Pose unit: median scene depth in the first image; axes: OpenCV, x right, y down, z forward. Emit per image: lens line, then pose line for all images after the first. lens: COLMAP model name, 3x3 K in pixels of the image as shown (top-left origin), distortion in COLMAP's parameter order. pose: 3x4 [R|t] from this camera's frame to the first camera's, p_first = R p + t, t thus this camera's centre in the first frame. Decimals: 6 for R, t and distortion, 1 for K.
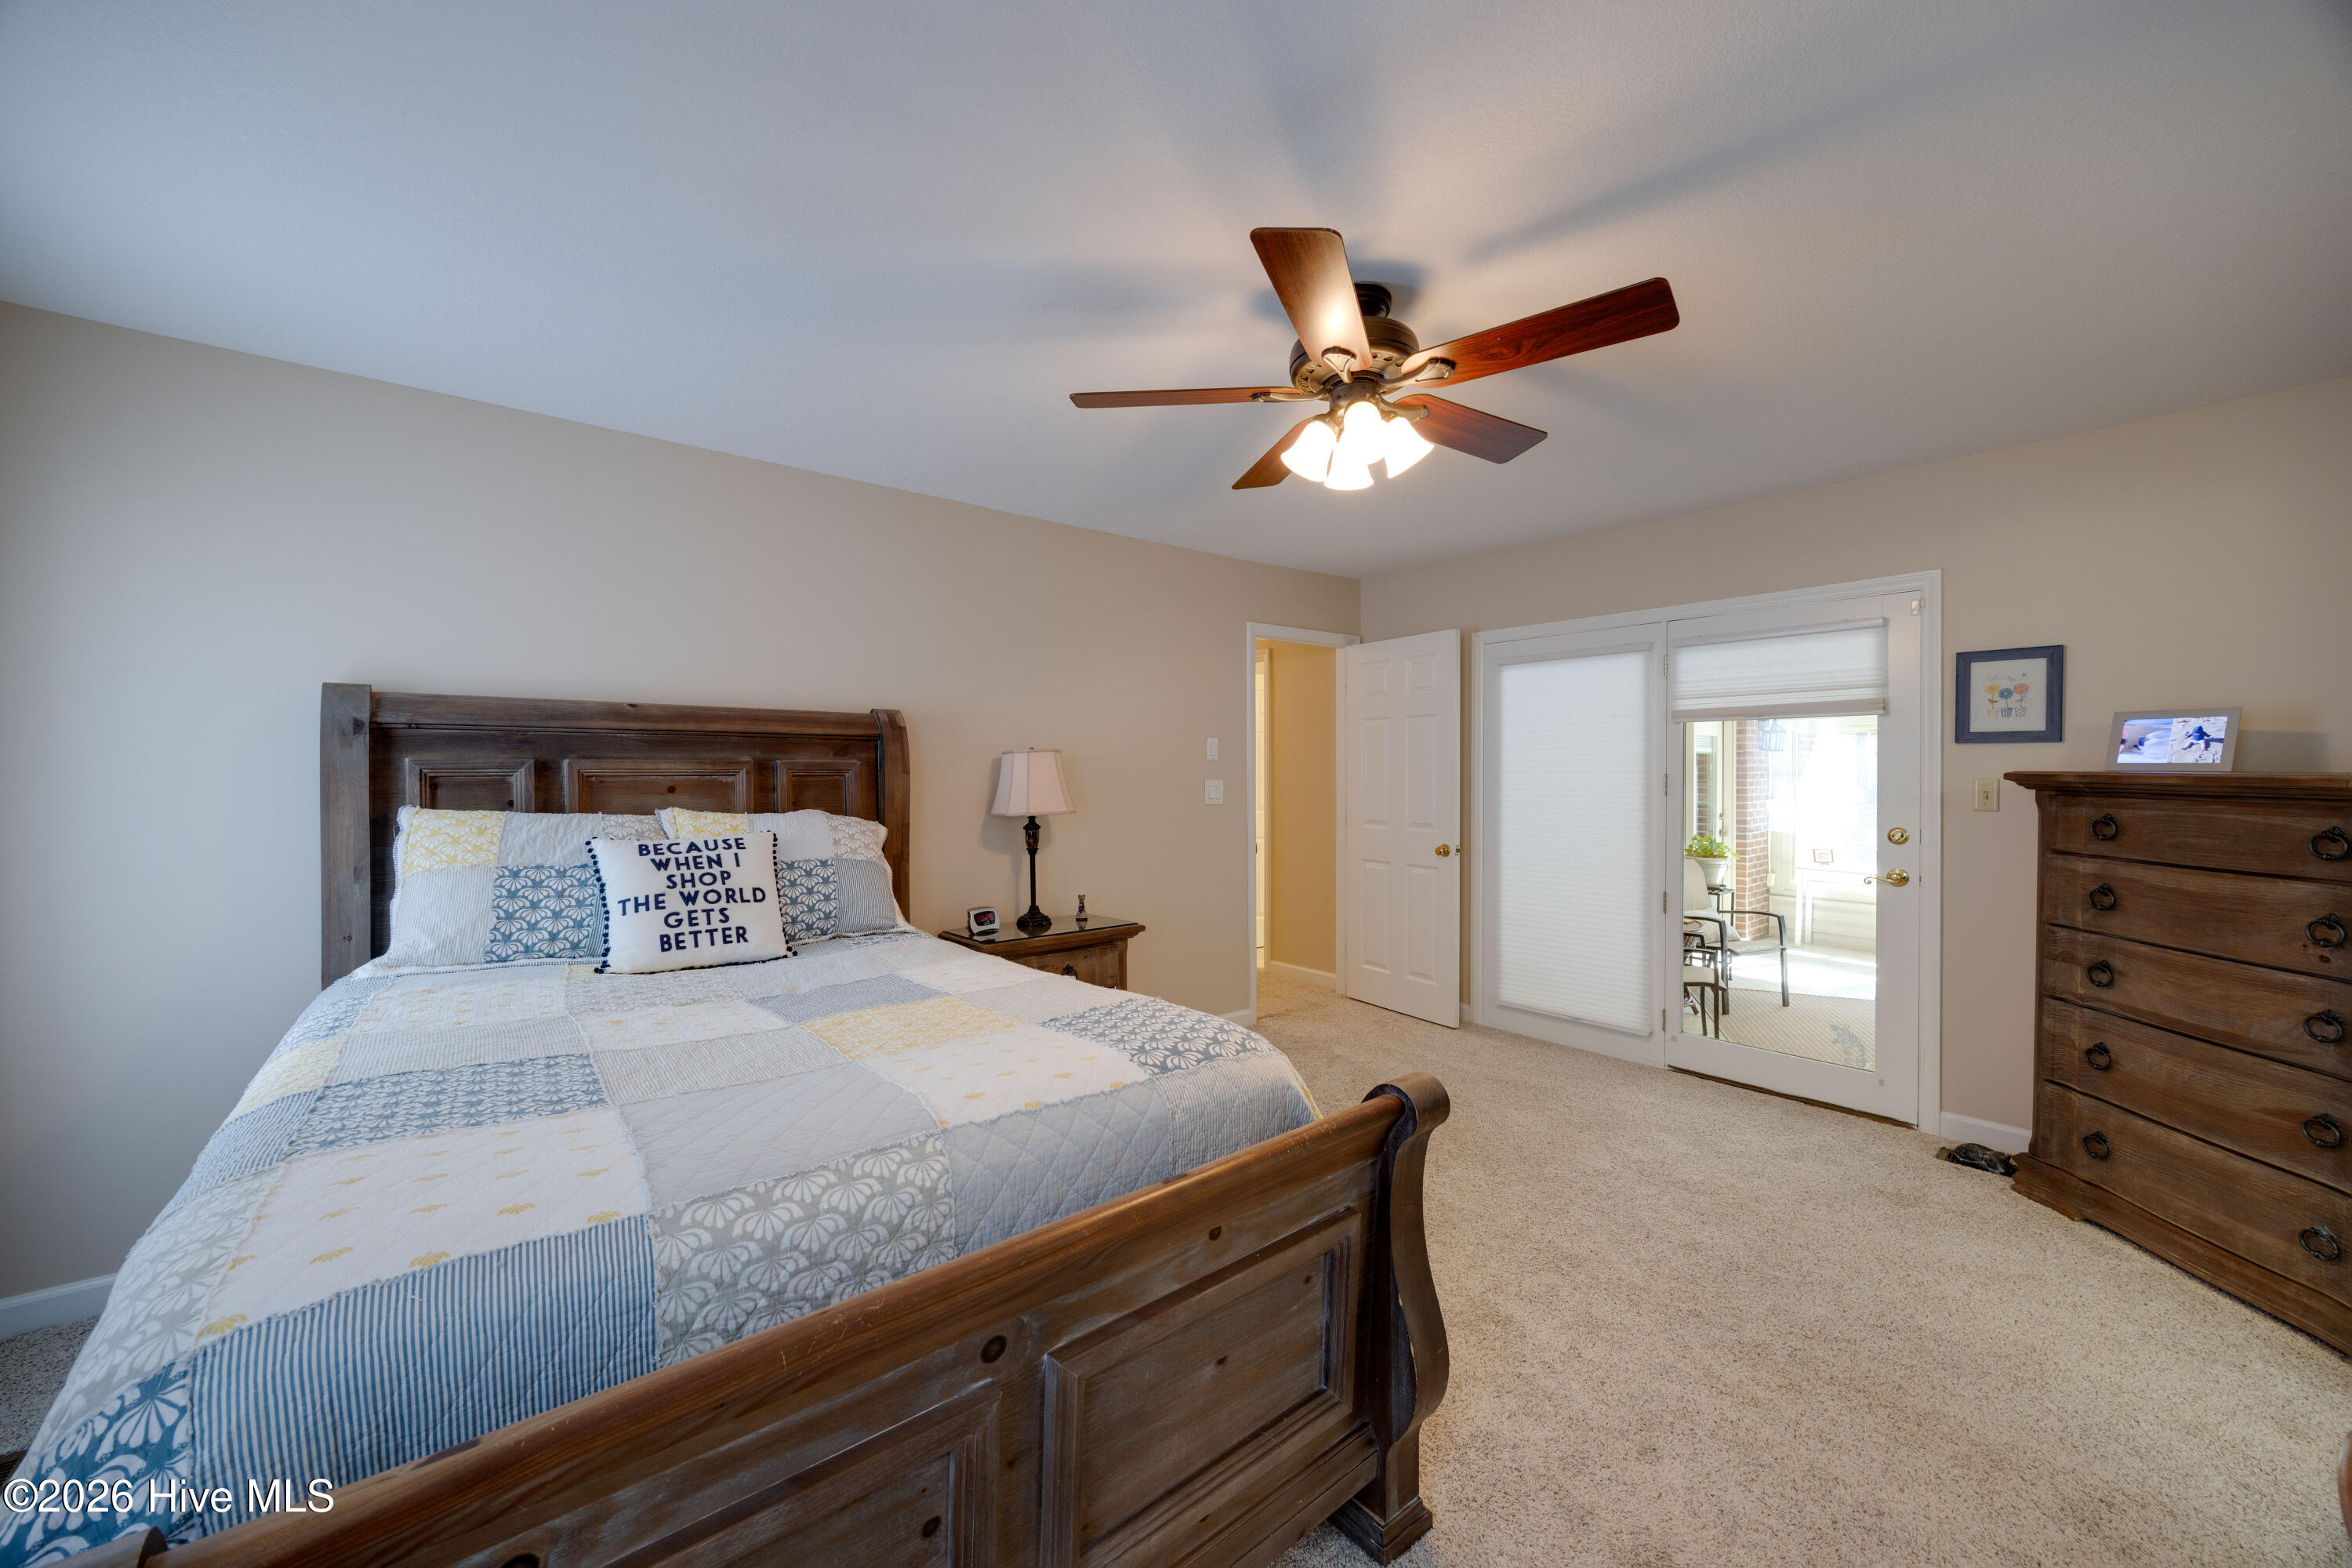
lens RADIAL K [[890.2, 0, 1169.1], [0, 890.2, 789.3], [0, 0, 1]] dist [-0.004654, 0.000526]
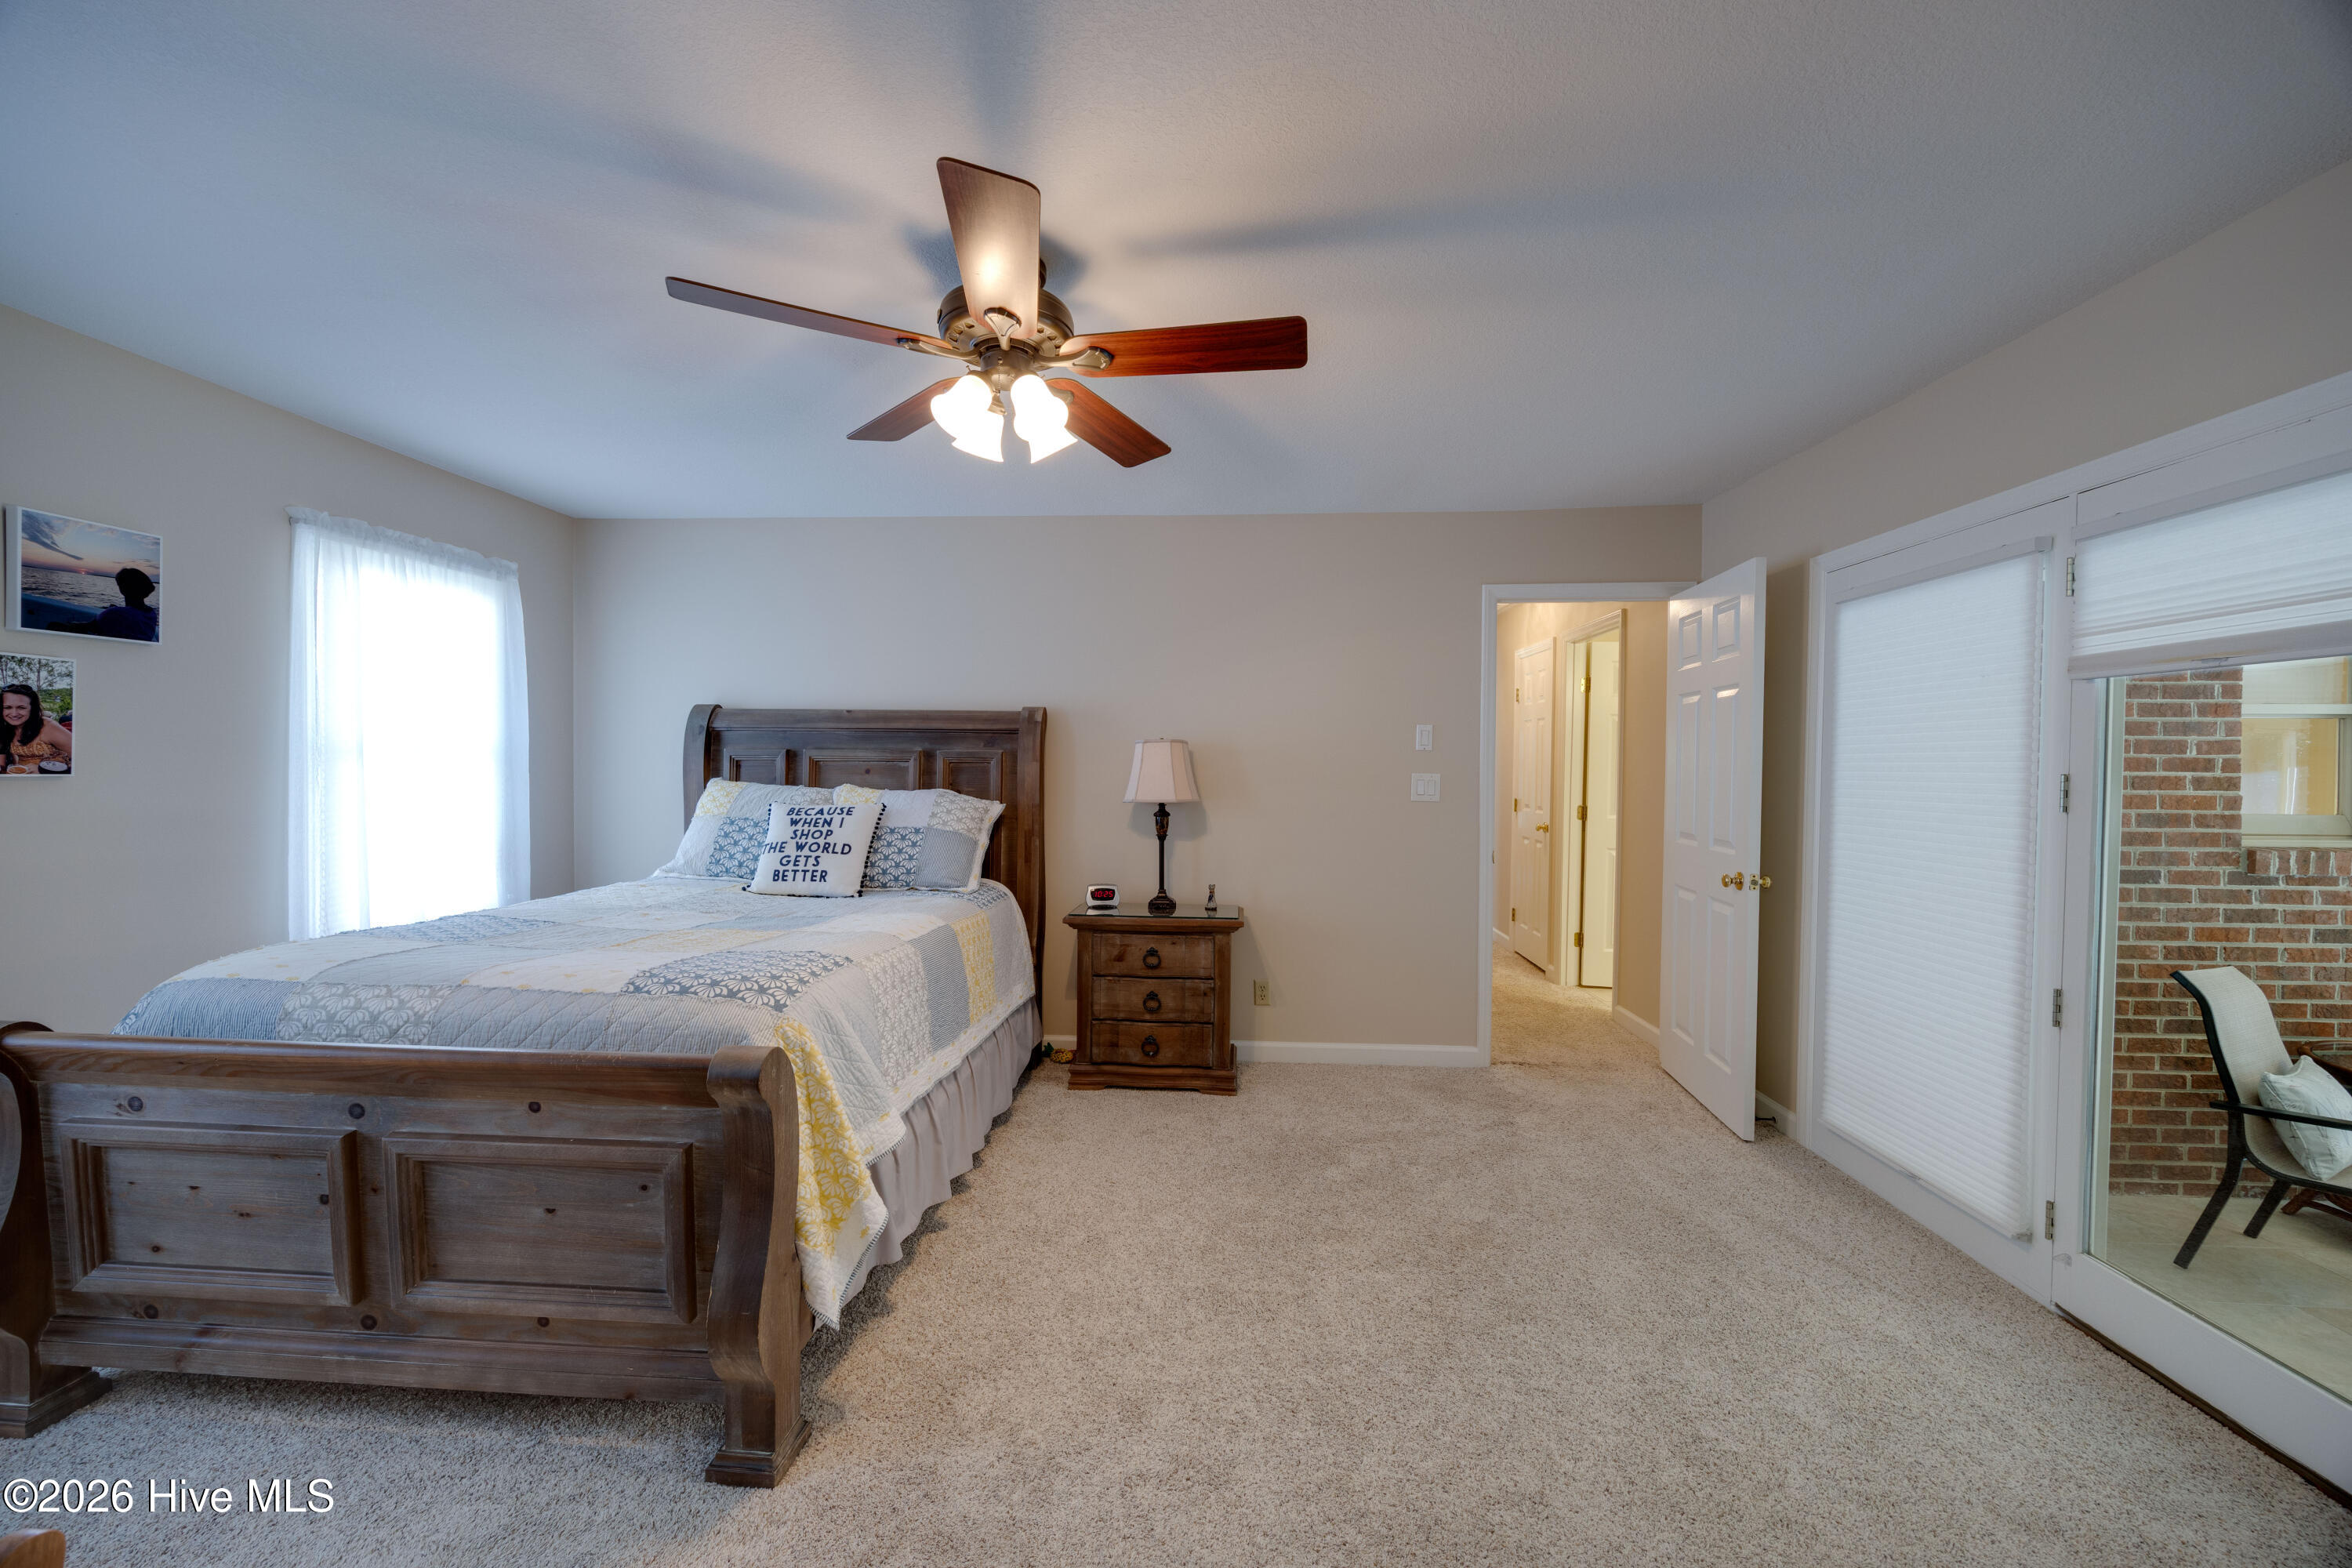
lens RADIAL K [[890.2, 0, 1159.9], [0, 890.2, 780.1], [0, 0, 1]] dist [-0.004654, 0.000526]
pose [[0.728749, 0.021328, -0.684449, 0.720936], [-0.022684, 0.999718, 0.007000, -0.005961], [0.684405, 0.010425, 0.729027, 0.300792]]
